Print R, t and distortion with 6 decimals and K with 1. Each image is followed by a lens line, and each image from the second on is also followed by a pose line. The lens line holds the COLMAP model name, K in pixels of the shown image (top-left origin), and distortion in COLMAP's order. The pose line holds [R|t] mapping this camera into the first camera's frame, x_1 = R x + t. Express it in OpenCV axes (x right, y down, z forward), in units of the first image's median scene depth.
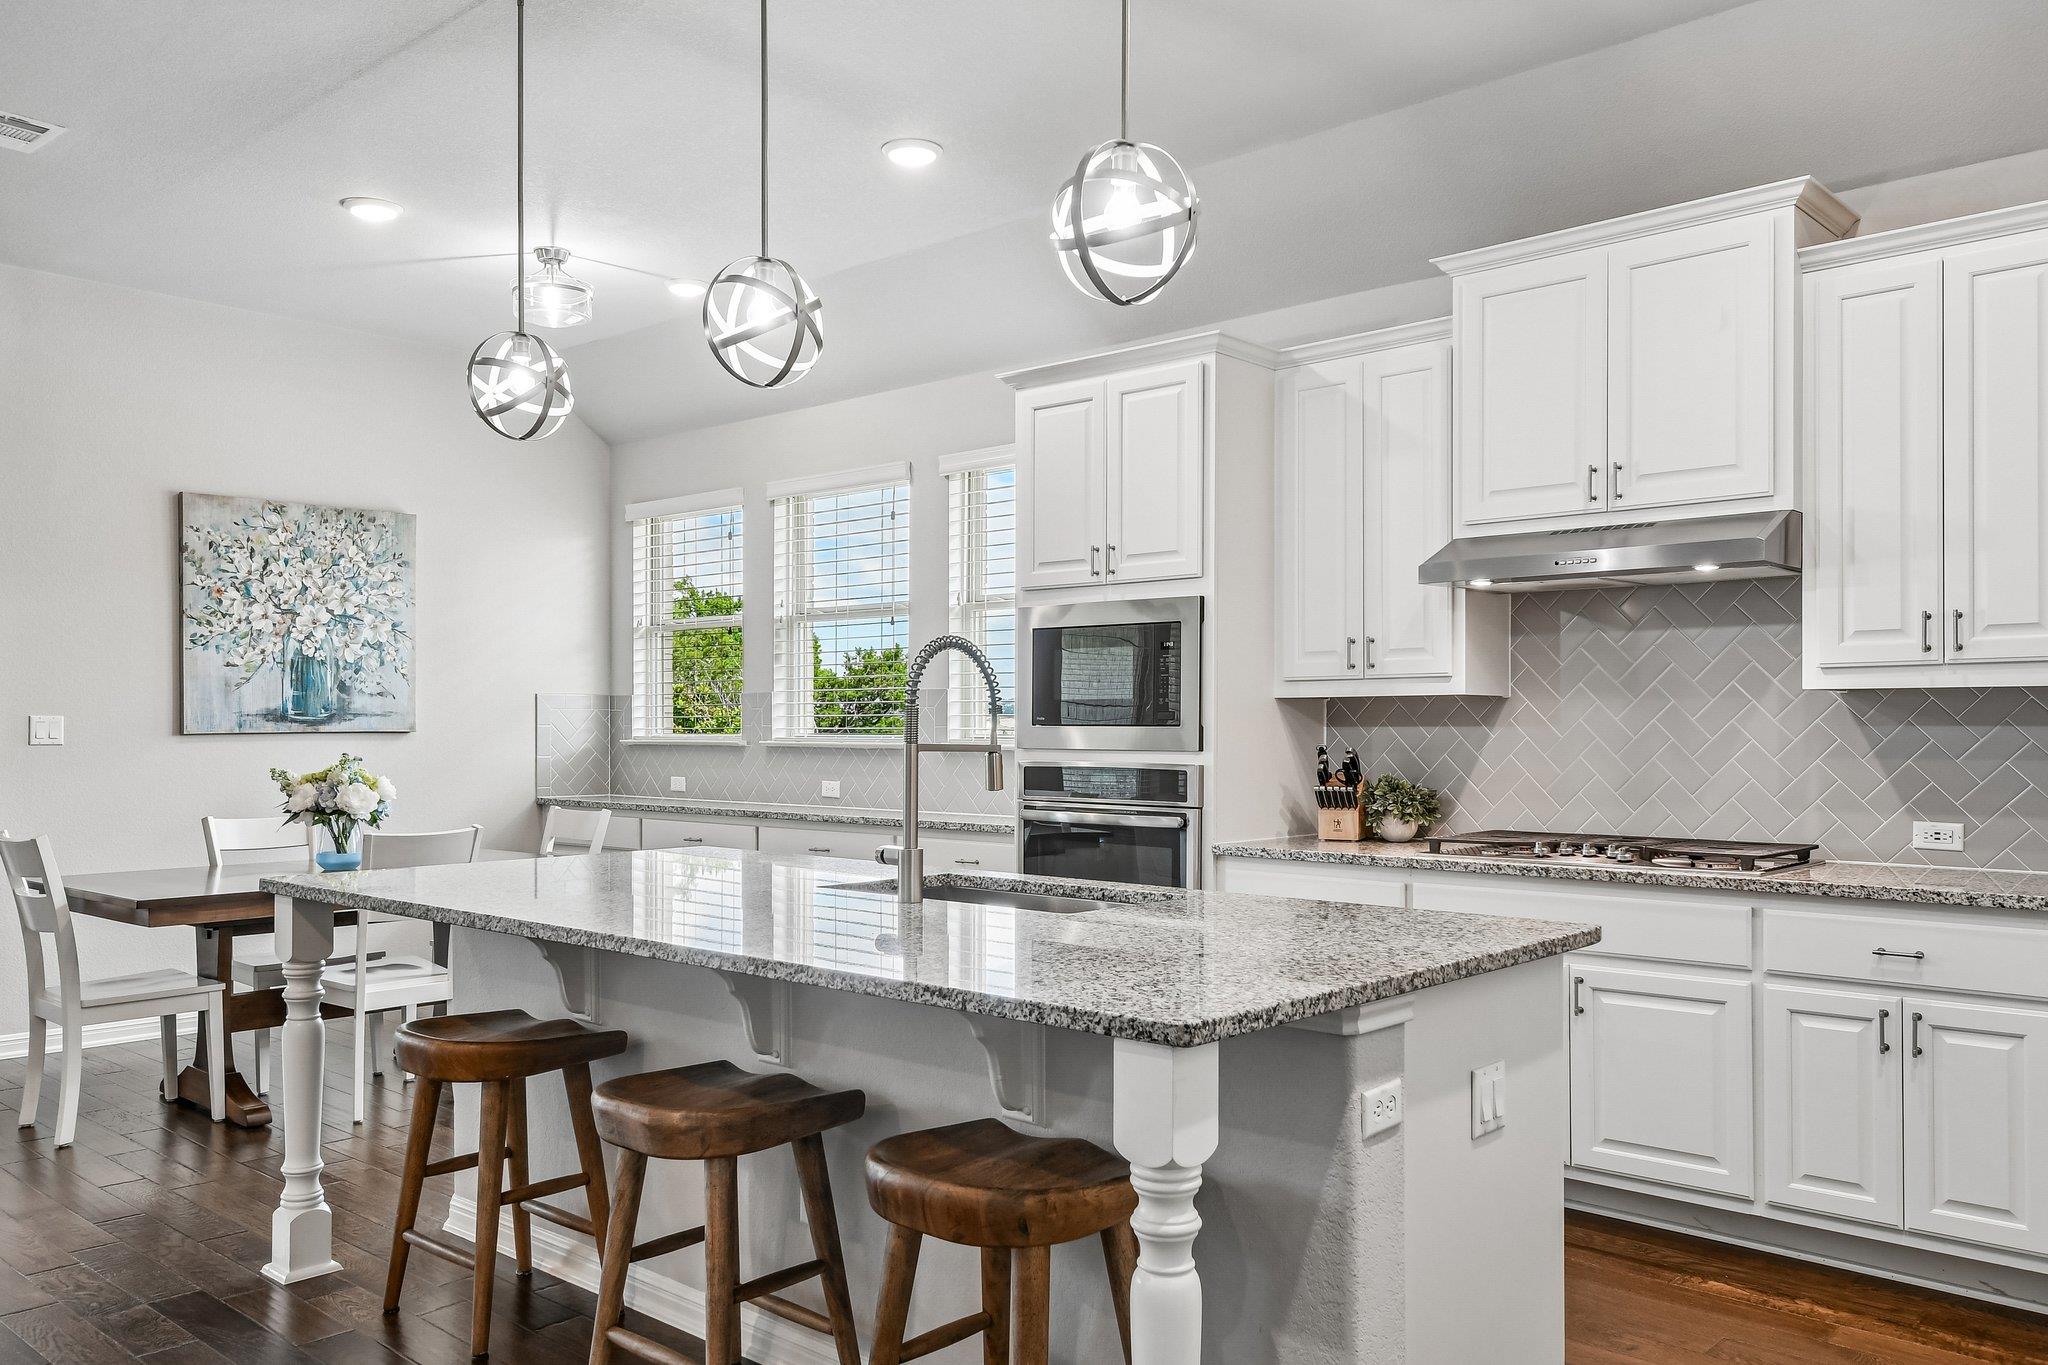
lens RADIAL K [[1562.5, 0, 1022.0], [0, 1562.5, 717.1], [0, 0, 1]] dist [0.005669, 0.001889]
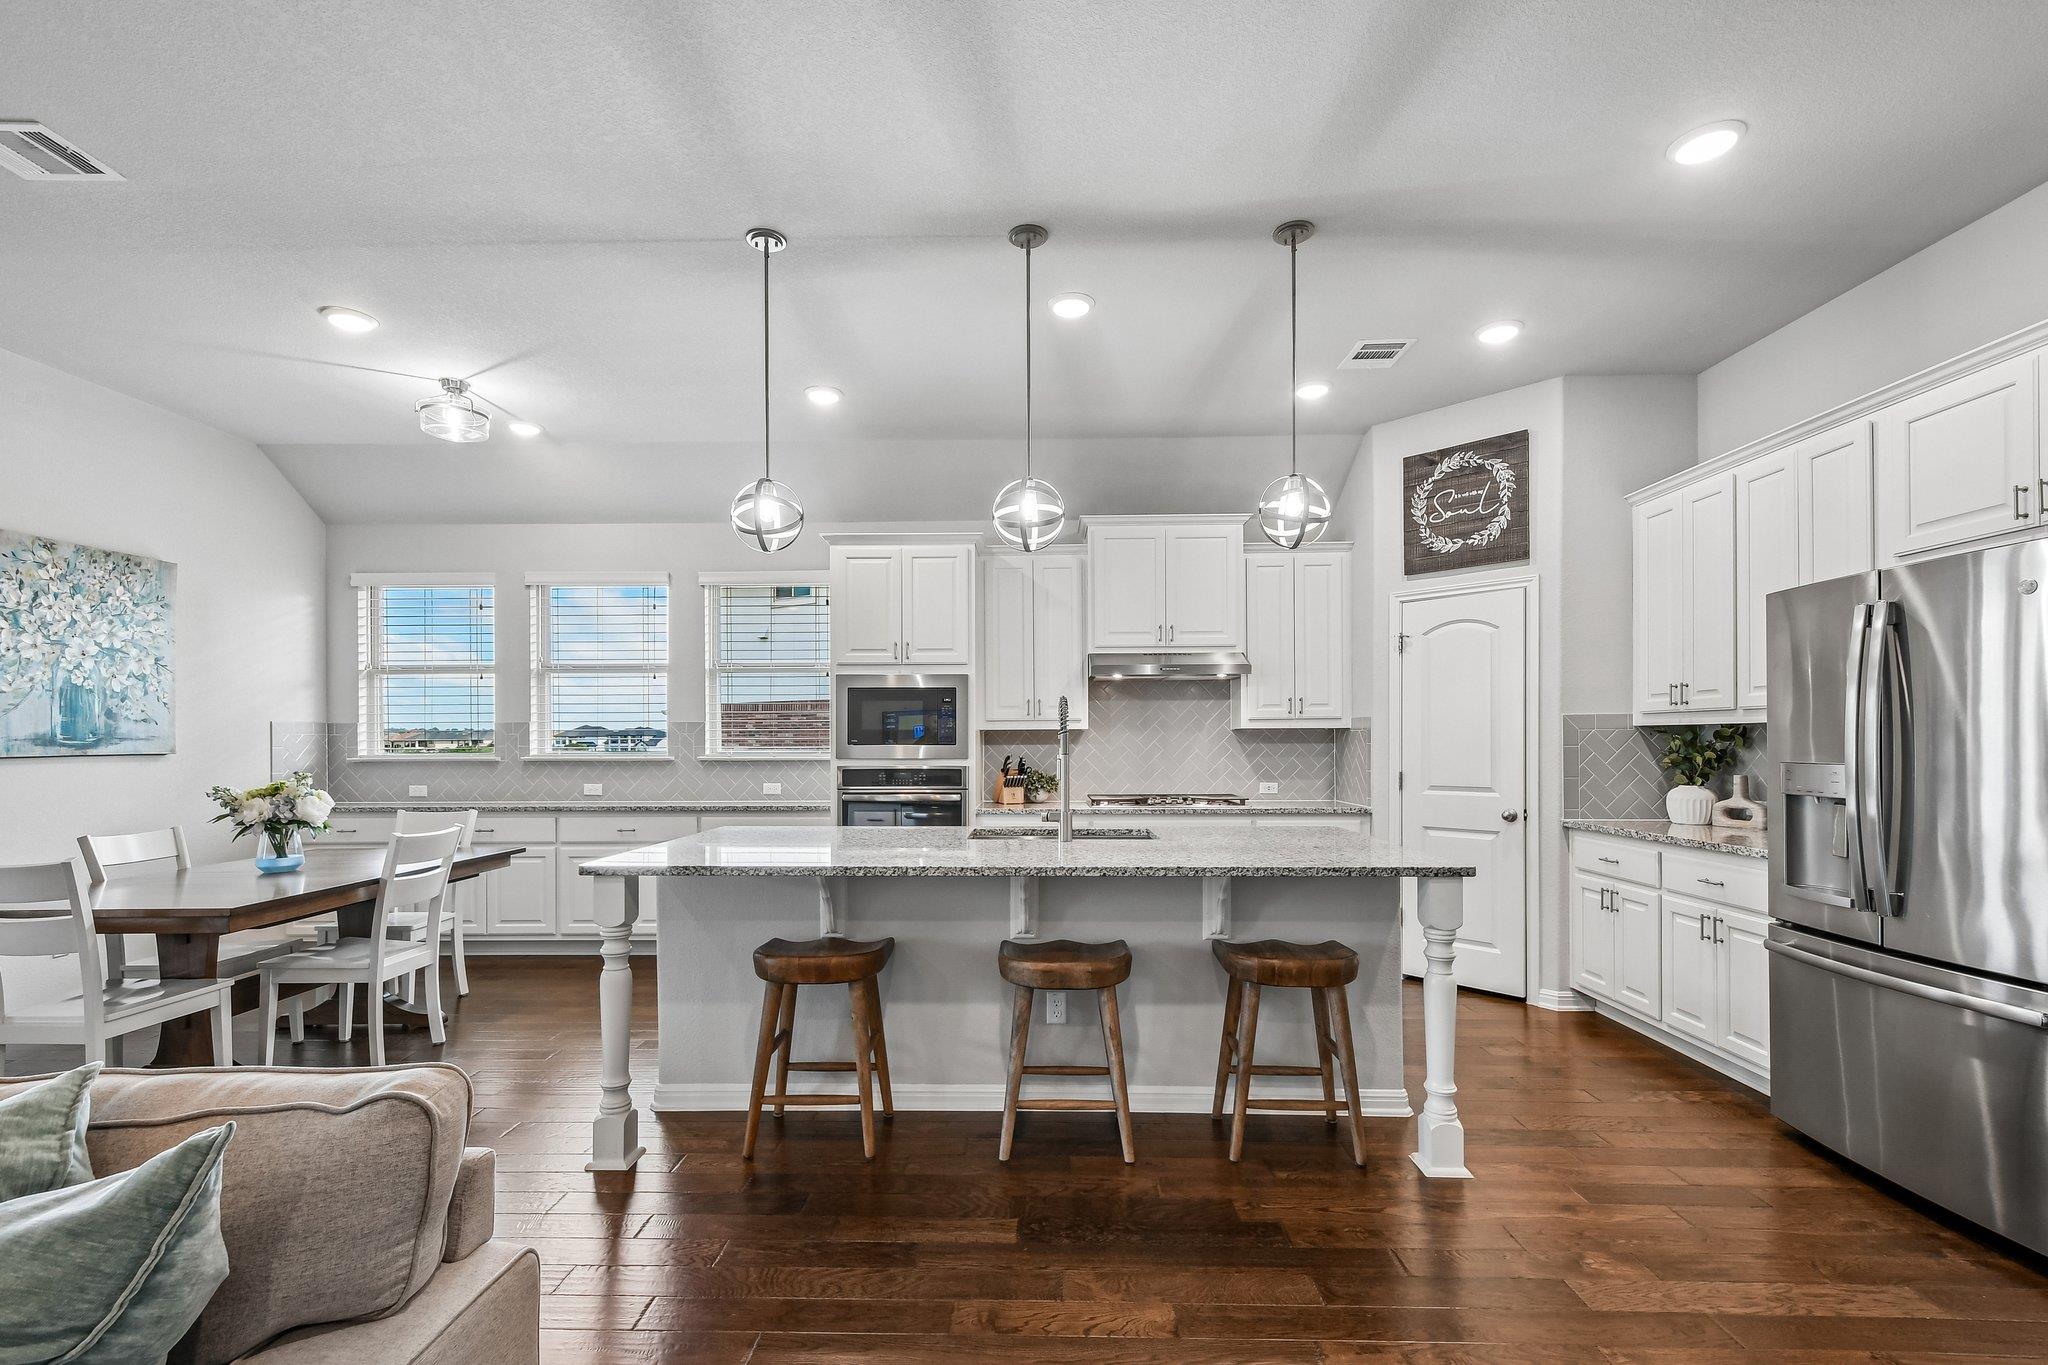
lens RADIAL K [[906.8, 0, 1019.7], [0, 906.8, 736.2], [0, 0, 1]] dist [-0.001116, -0.000082]
pose [[0.758558, 0.000535, 0.651605, -0.379261], [0.000731, 0.999998, -0.001672, -0.002071], [-0.651605, 0.001745, 0.758557, 0.104370]]
